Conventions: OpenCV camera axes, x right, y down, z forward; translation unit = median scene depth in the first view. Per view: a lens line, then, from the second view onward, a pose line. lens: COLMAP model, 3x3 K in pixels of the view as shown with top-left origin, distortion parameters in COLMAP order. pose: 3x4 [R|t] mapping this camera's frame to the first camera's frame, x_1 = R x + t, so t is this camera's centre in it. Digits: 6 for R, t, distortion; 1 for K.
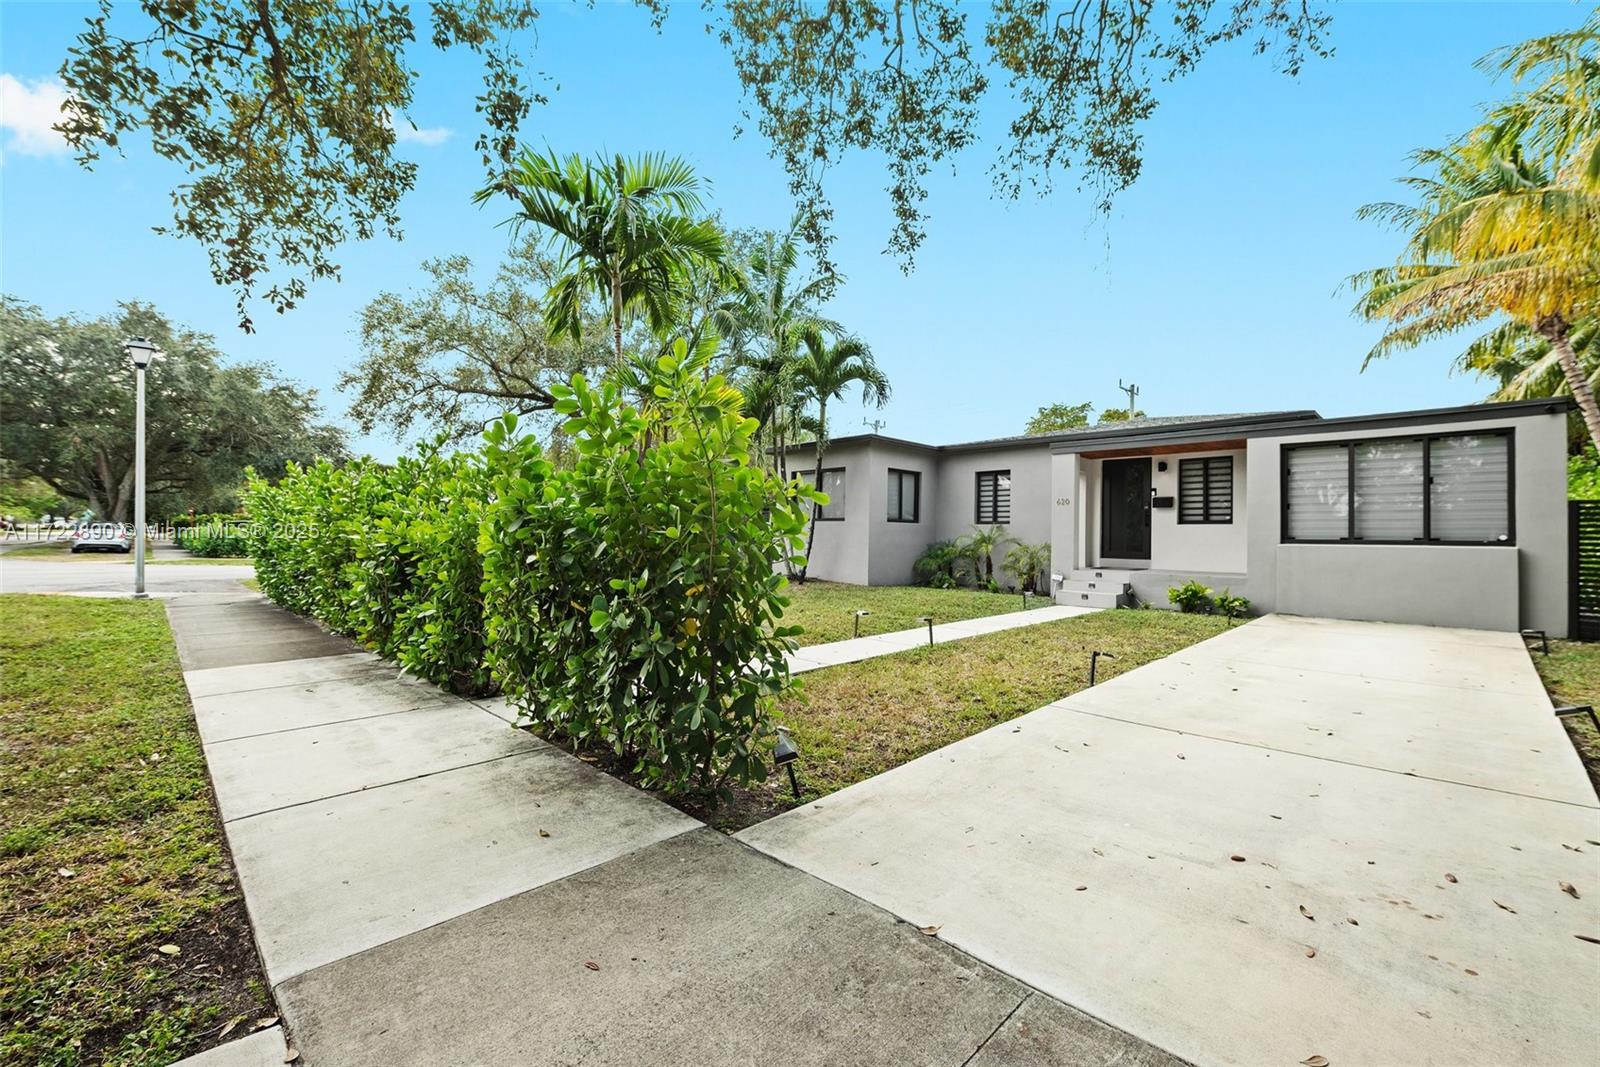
lens RADIAL K [[657.8, 0, 800.0], [0, 657.8, 533.5], [0, 0, 1]] dist [0.000417, 0.000028]
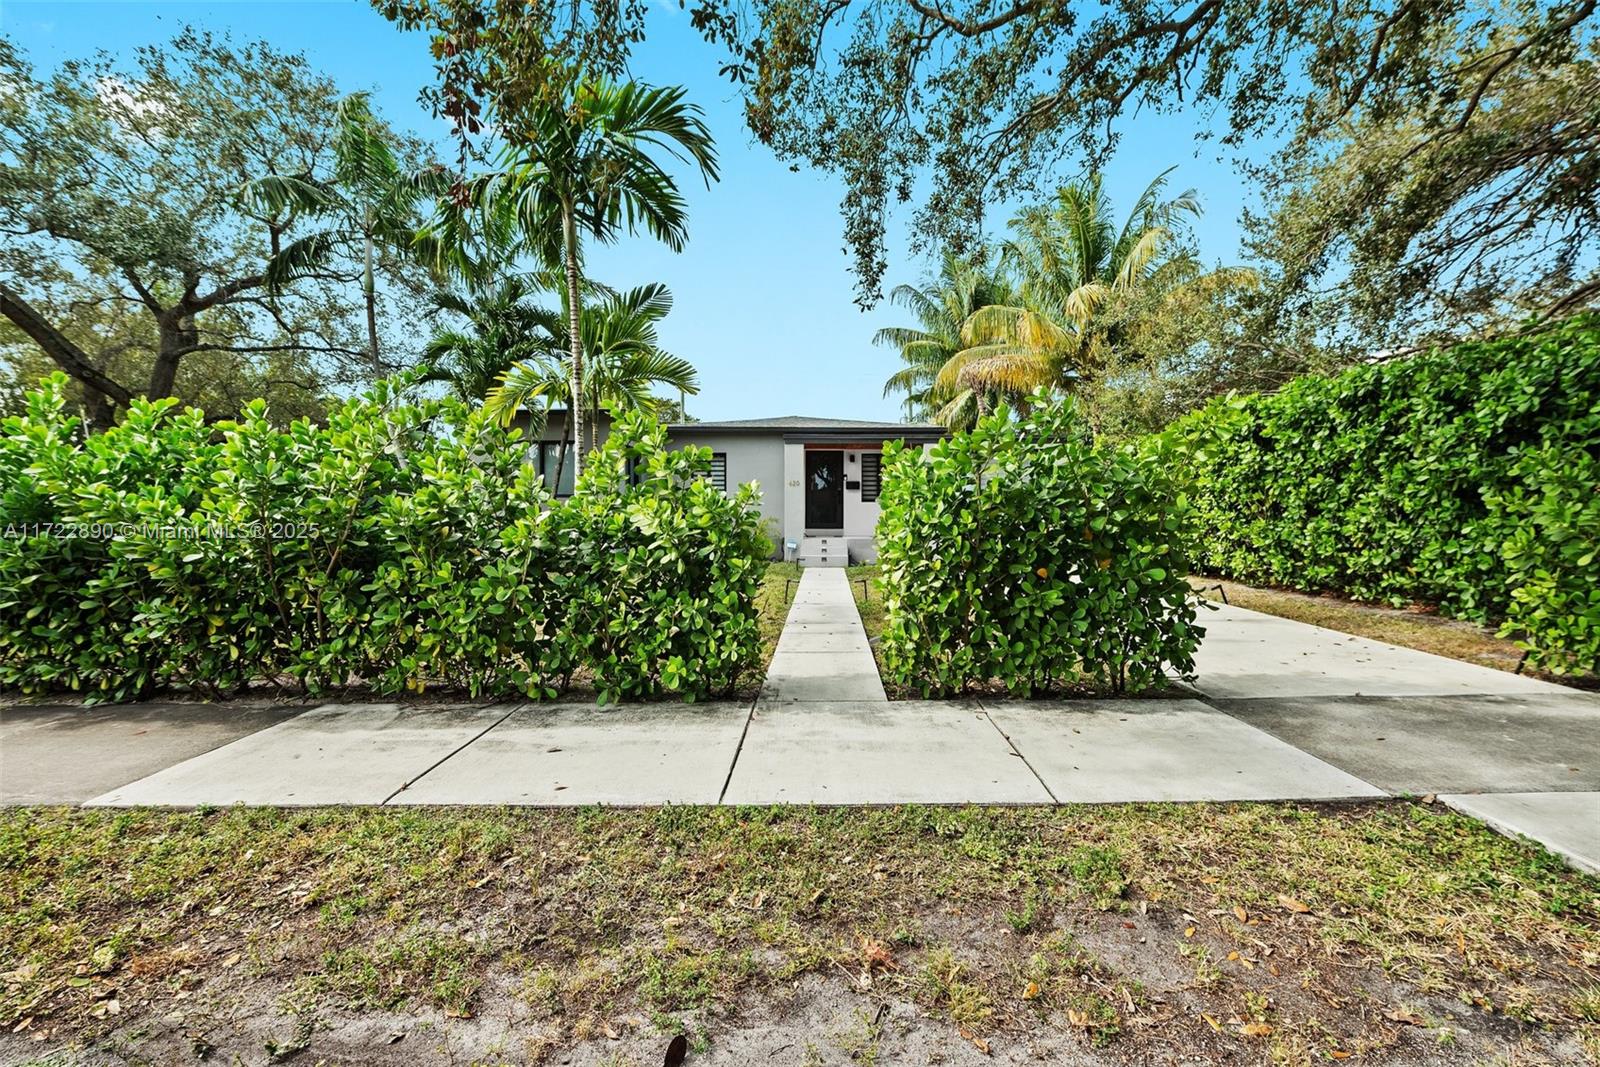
lens RADIAL K [[651.0, 0, 801.0], [0, 651.0, 518.2], [0, 0, 1]] dist [-0.005239, -0.000371]
pose [[0.709516, -0.014231, 0.704546, -0.441883], [0.002980, 0.999848, 0.017196, -0.003800], [-0.704683, -0.010101, 0.709450, 0.133575]]
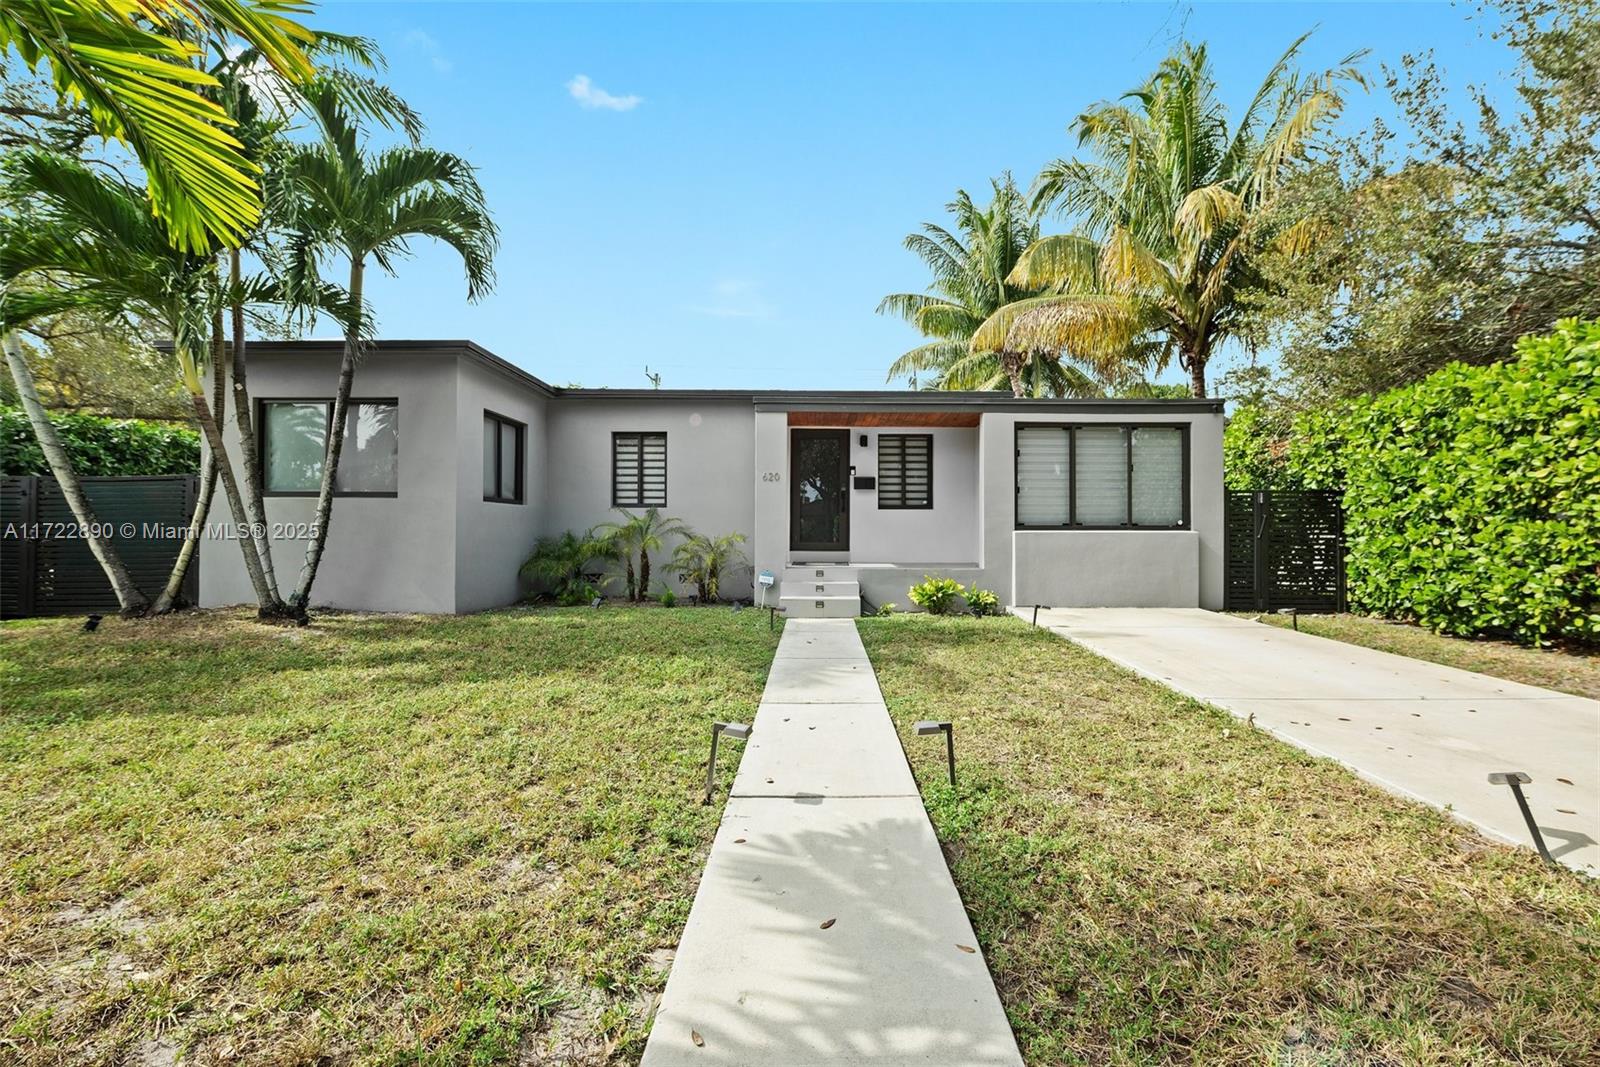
lens RADIAL K [[629.6, 0, 800.0], [0, 629.6, 533.5], [0, 0, 1]] dist [-0.000866, -0.000043]
pose [[0.701058, -0.015072, 0.712945, -0.084589], [0.002837, 0.999828, 0.018347, 0.002477], [-0.713099, -0.010840, 0.700980, 0.476573]]
